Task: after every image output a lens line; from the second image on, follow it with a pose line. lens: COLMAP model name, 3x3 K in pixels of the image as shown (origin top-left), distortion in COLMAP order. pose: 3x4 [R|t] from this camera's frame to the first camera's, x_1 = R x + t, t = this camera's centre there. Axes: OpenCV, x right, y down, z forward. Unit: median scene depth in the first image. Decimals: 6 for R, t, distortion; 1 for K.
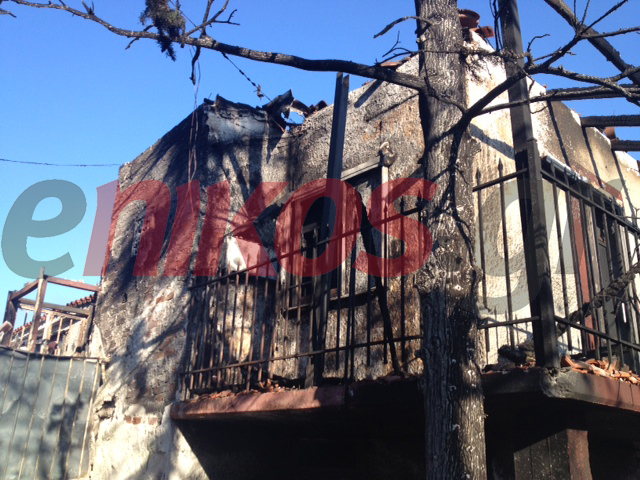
lens RADIAL K [[602.5, 0, 320.0], [0, 602.5, 240.0], [0, 0, 1]] dist [0.183849, -0.428919]
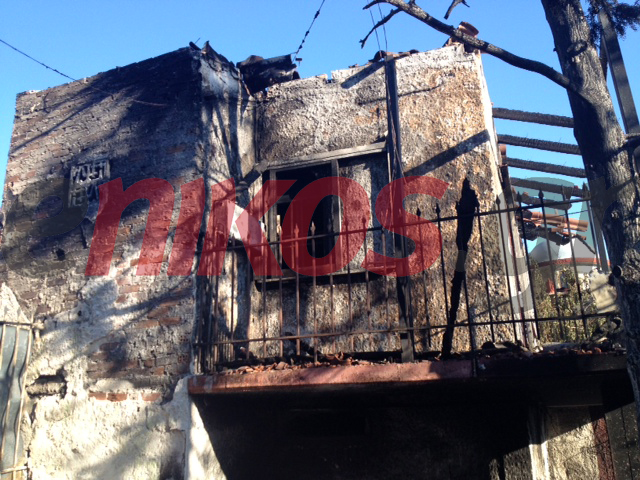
lens RADIAL K [[602.5, 0, 320.0], [0, 602.5, 240.0], [0, 0, 1]] dist [0.183849, -0.428919]
pose [[0.889297, 0.092265, 0.447925, -0.421759], [-0.111108, 0.993681, 0.015909, 0.023691], [-0.443627, -0.063916, 0.893929, 0.094883]]
